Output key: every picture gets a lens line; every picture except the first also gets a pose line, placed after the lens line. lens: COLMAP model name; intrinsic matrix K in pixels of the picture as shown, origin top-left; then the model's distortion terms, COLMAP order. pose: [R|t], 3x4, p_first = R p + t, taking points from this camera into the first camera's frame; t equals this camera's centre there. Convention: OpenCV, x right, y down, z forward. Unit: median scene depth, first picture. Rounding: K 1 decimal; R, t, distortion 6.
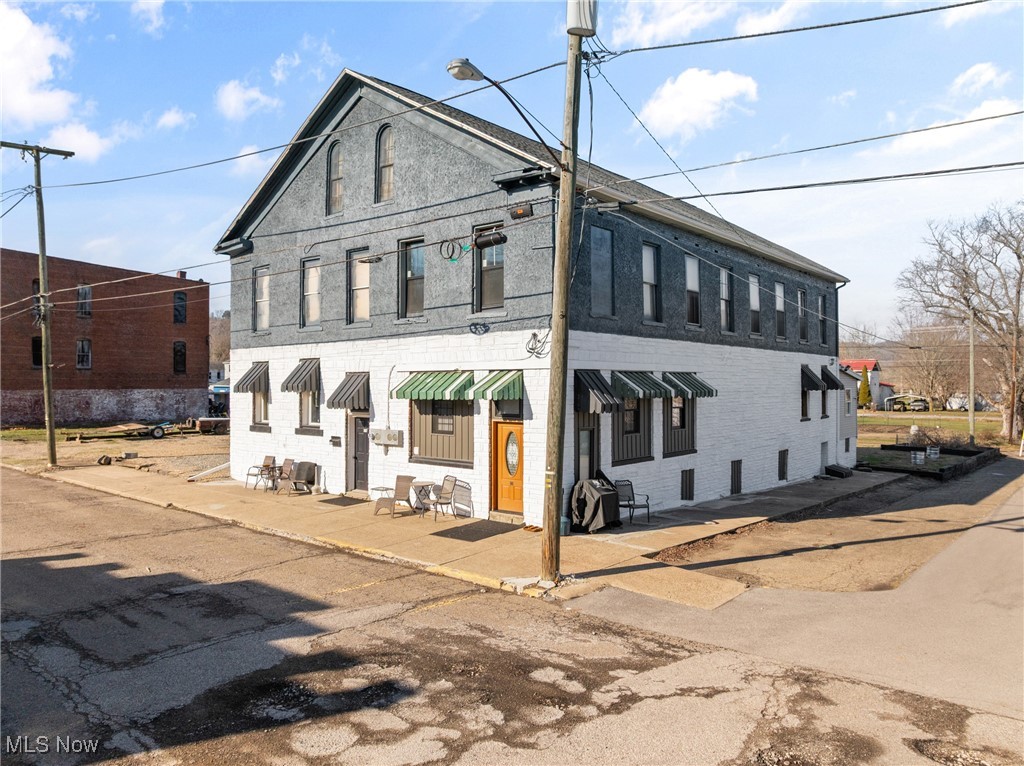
lens RADIAL K [[733.2, 0, 528.4], [0, 733.2, 379.7], [0, 0, 1]] dist [-0.046682, 0.000210]
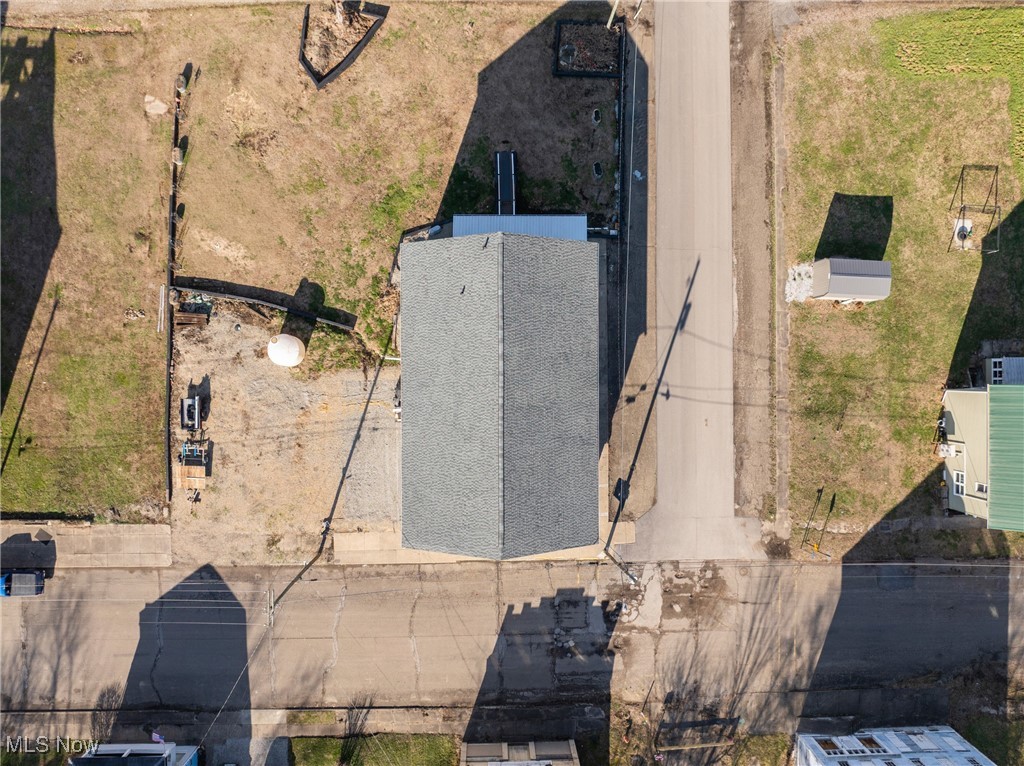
lens RADIAL K [[728.8, 0, 512.0], [0, 728.8, 383.0], [0, 0, 1]] dist [-0.035873, 0.000401]
pose [[0.773951, -0.632144, 0.037321, 0.052355], [-0.044965, 0.003927, 0.998981, -3.079956], [-0.631647, -0.774841, -0.025385, 1.597389]]
